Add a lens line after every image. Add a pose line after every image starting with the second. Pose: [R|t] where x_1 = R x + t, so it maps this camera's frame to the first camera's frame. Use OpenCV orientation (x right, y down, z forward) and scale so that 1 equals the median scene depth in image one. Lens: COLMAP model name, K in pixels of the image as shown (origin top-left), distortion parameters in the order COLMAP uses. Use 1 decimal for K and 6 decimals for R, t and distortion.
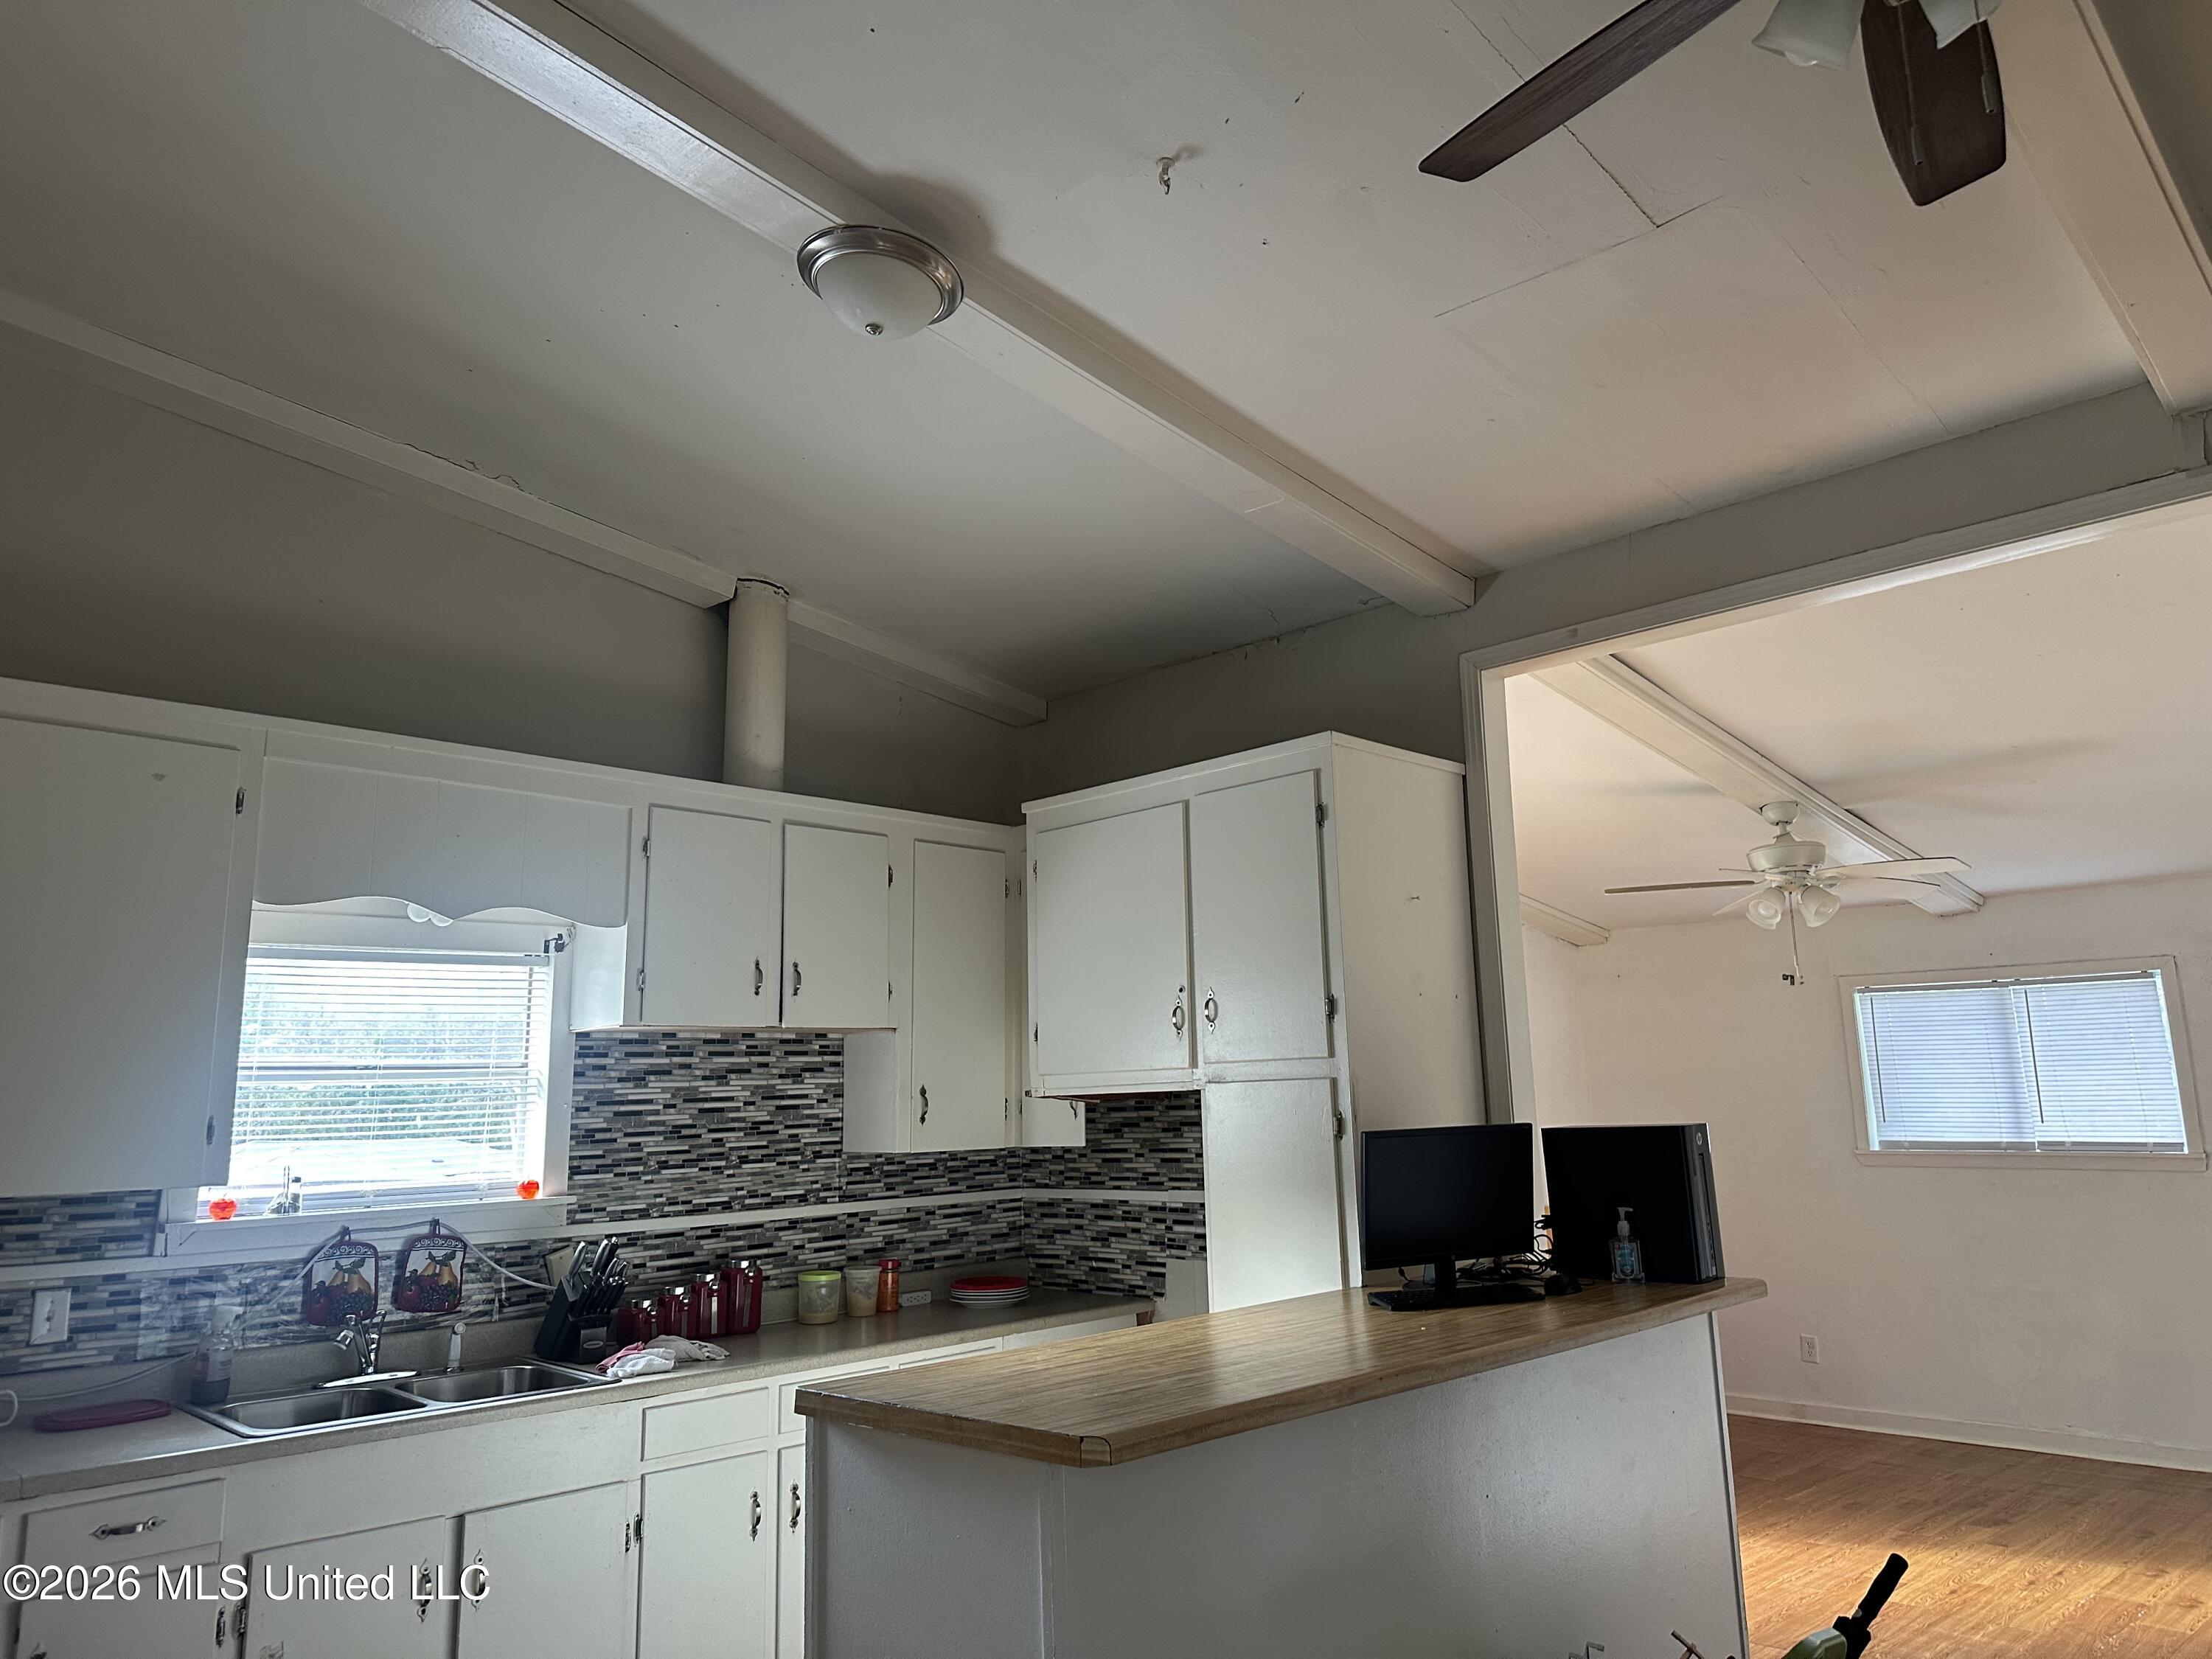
lens RADIAL K [[1550.6, 0, 1133.9], [0, 1550.6, 831.0], [0, 0, 1]] dist [0.078236, -0.094148]
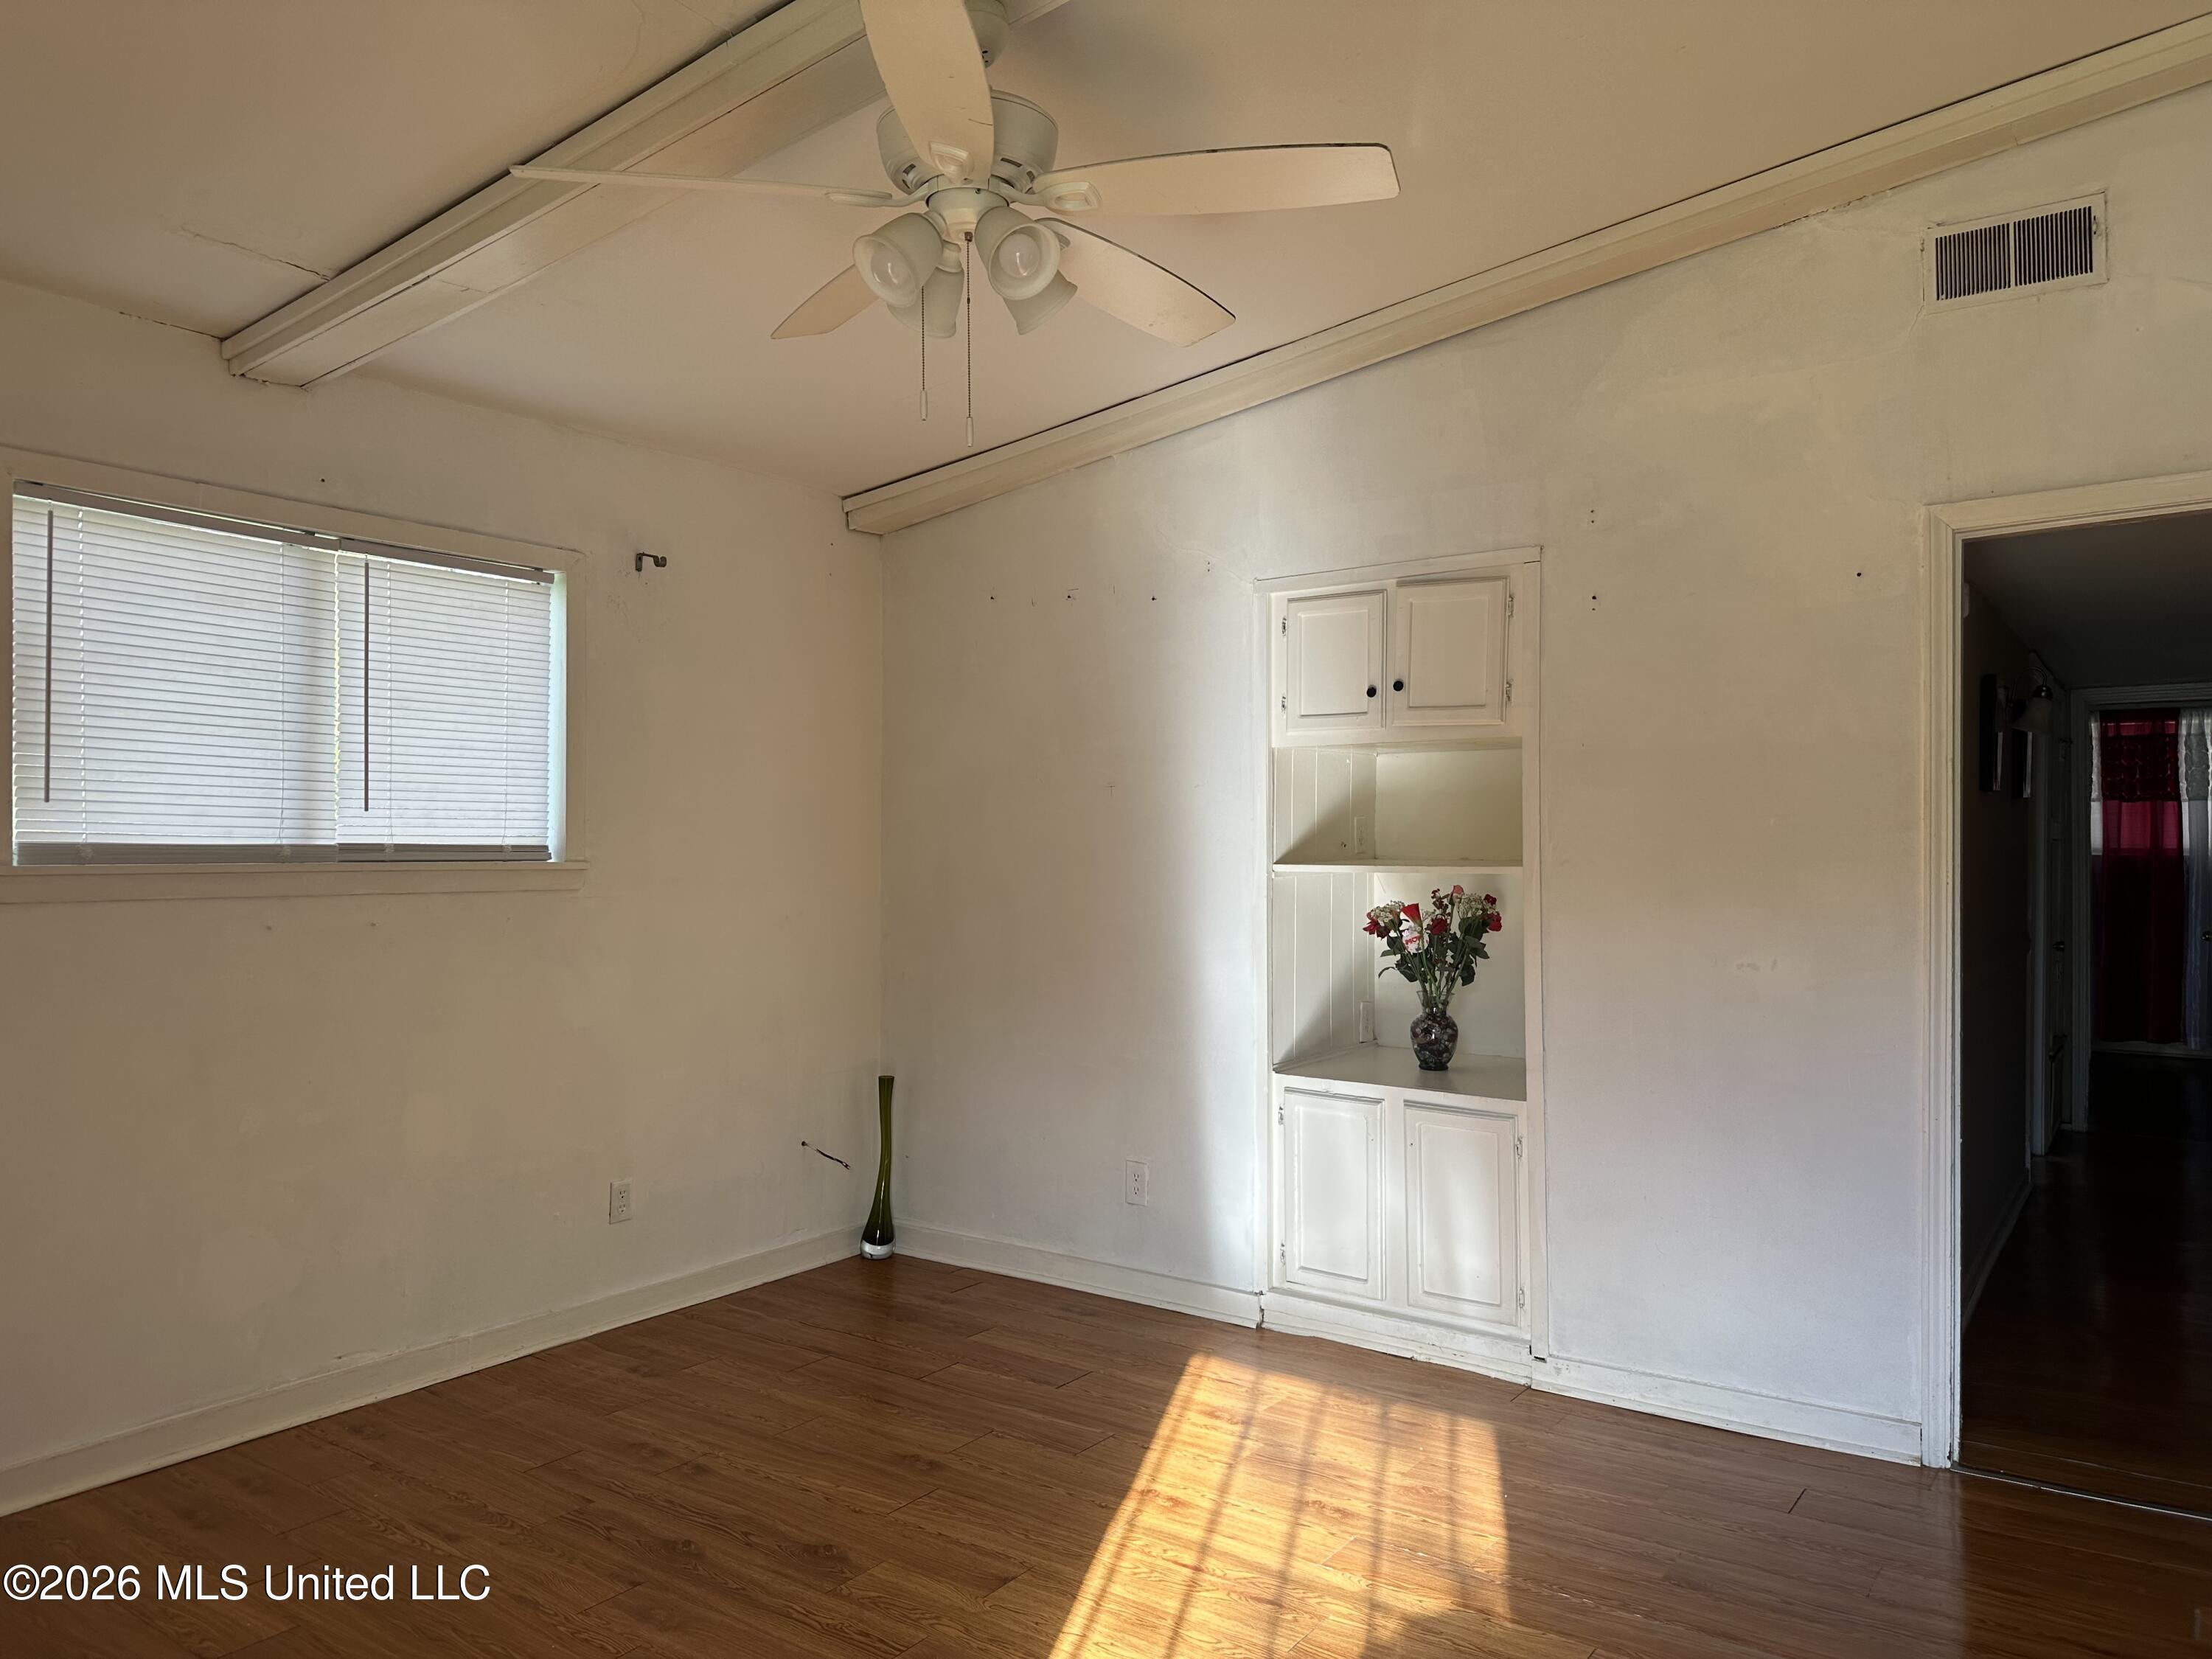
lens RADIAL K [[1550.6, 0, 1111.2], [0, 1550.6, 836.3], [0, 0, 1]] dist [0.078236, -0.094148]
pose [[-0.159149, 0.006250, 0.987235, 0.016746], [-0.187398, 0.981609, -0.036424, 0.244048], [-0.969306, -0.190802, -0.155050, 1.228497]]
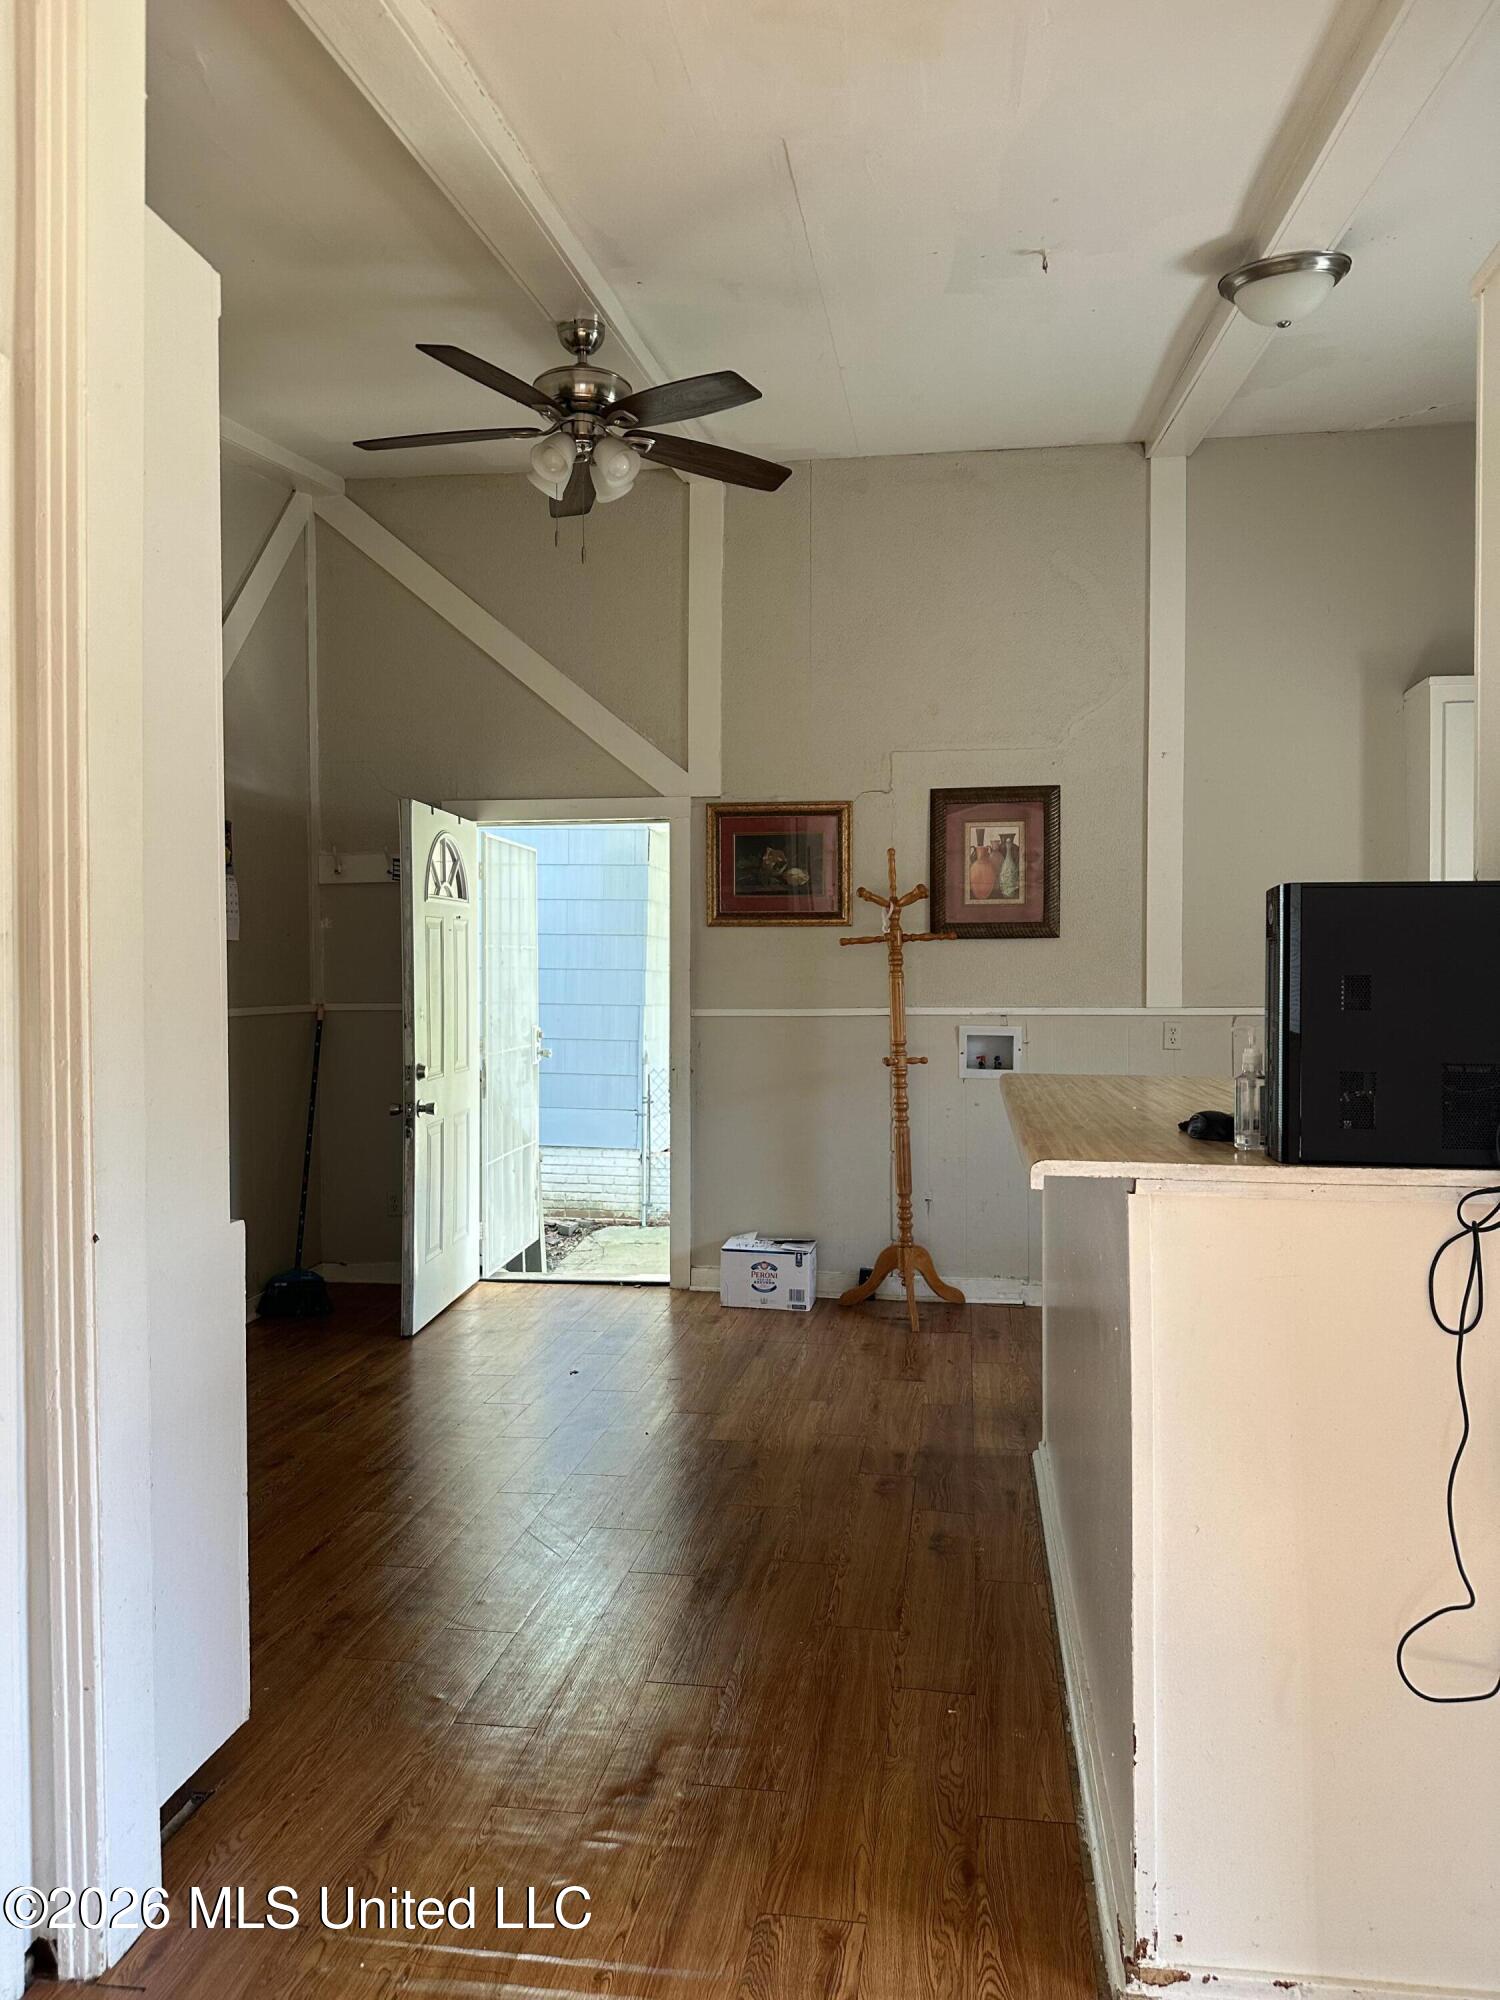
lens RADIAL K [[1402.0, 0, 762.3], [0, 1402.0, 993.8], [0, 0, 1]] dist [0.078236, -0.094148]
pose [[-0.806880, 0.029053, -0.590001, 0.595787], [0.126253, 0.984193, -0.124199, 0.213792], [0.577066, -0.174703, -0.797793, 1.047136]]
